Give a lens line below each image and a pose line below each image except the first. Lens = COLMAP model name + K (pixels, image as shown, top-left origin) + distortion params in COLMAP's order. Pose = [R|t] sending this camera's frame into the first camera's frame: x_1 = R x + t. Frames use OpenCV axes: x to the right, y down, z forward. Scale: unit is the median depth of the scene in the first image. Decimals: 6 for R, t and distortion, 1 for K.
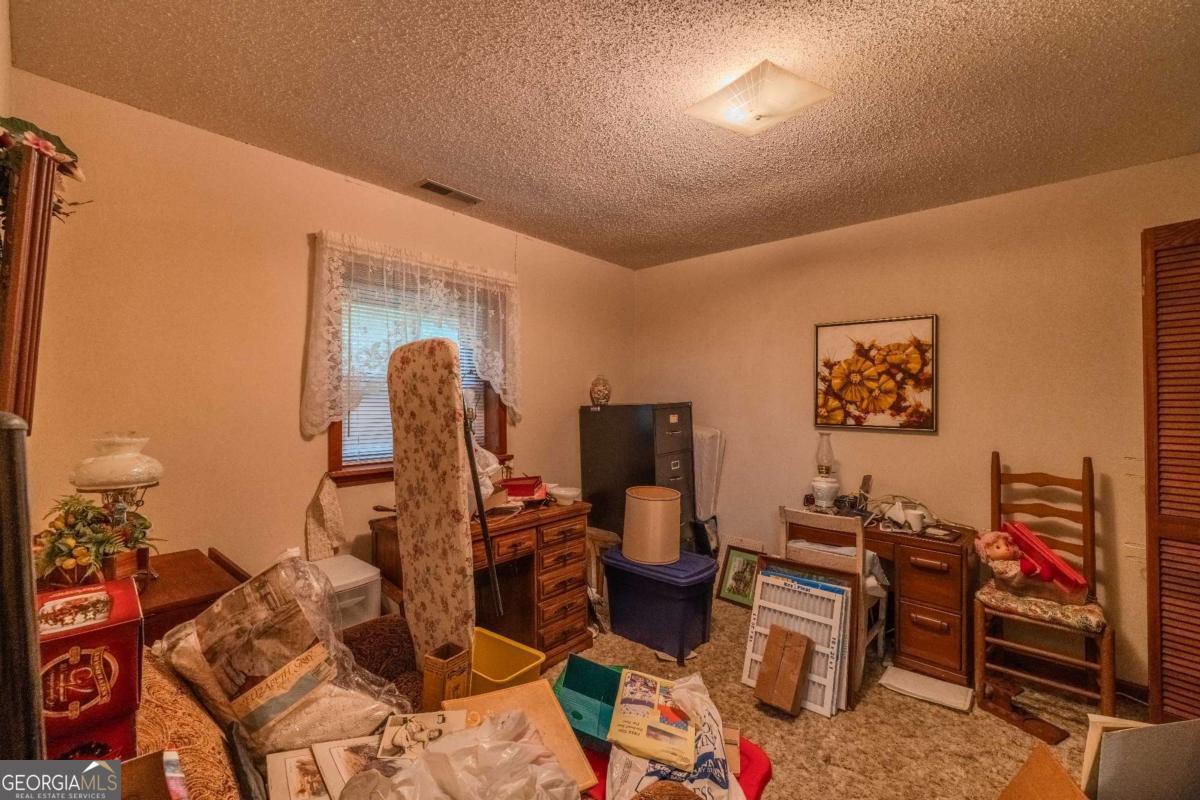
lens RADIAL K [[488.7, 0, 601.8], [0, 488.7, 399.0], [0, 0, 1]] dist [0.001711, 0.000266]
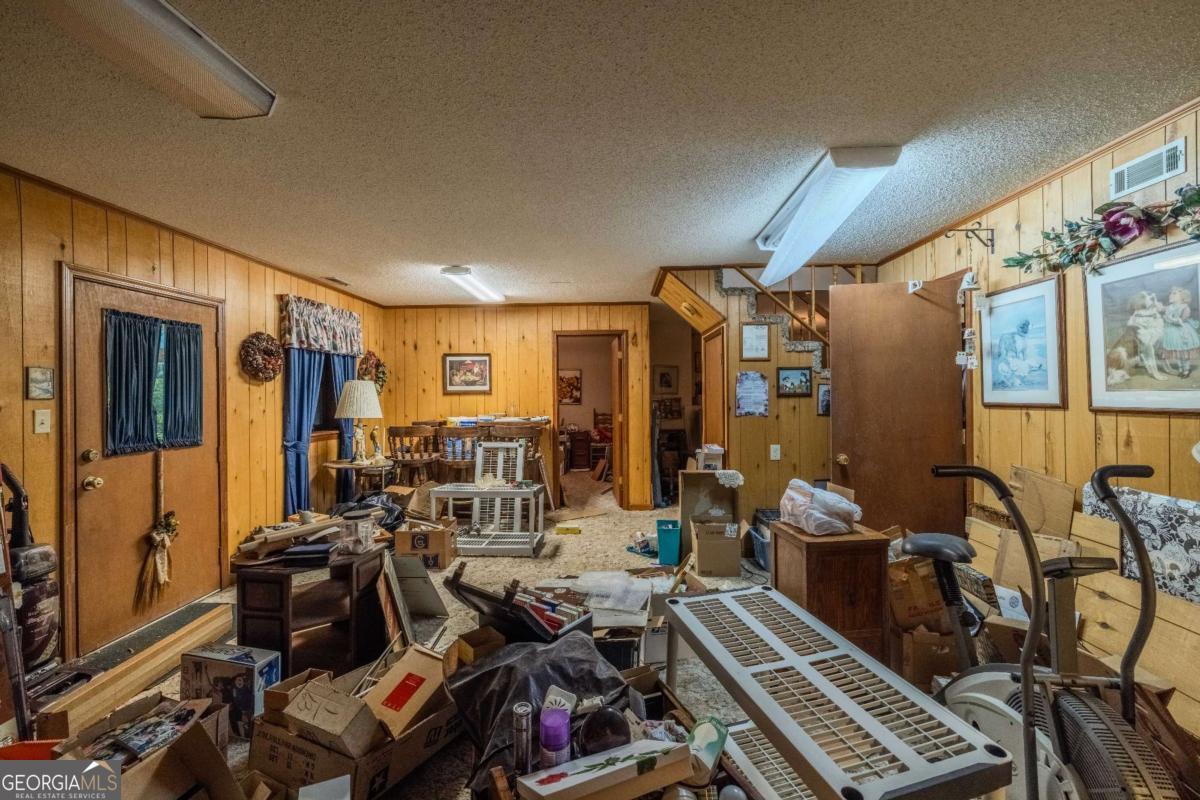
lens RADIAL K [[488.7, 0, 600.2], [0, 488.7, 394.1], [0, 0, 1]] dist [0.001711, 0.000266]
pose [[0.797052, -0.009519, 0.603836, -1.387325], [0.012760, 0.999918, -0.001080, 0.007108], [-0.603776, 0.008566, 0.797108, -1.966271]]
